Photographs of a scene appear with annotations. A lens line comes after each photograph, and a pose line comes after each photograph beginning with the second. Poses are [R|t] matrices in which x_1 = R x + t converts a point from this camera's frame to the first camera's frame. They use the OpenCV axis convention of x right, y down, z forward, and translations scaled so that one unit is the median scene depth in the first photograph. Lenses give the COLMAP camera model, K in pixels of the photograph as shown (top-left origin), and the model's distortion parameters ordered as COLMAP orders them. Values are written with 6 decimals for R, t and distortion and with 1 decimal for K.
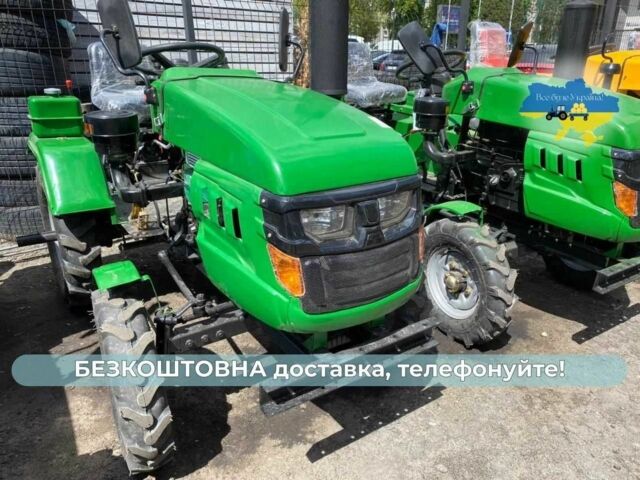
lens RADIAL K [[508.2, 0, 334.6], [0, 508.2, 242.1], [0, 0, 1]] dist [0.008618, -0.008987]
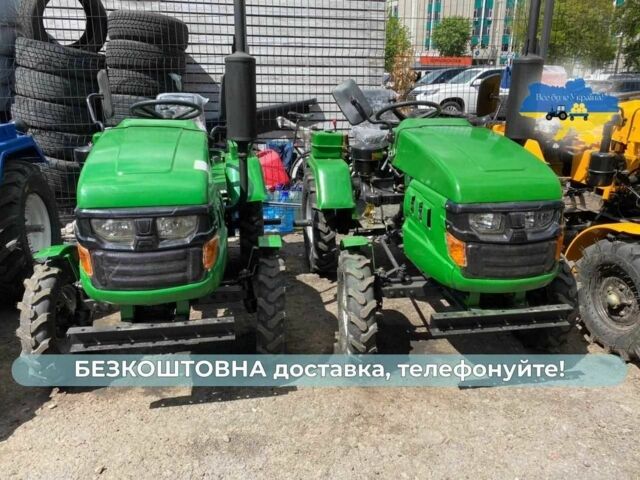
lens RADIAL K [[508.2, 0, 334.6], [0, 508.2, 242.1], [0, 0, 1]] dist [0.008618, -0.008987]
pose [[0.909027, 0.116889, -0.400009, 0.190221], [-0.136387, 0.990443, -0.020519, 0.111393], [0.393788, 0.073208, 0.916282, -0.608754]]
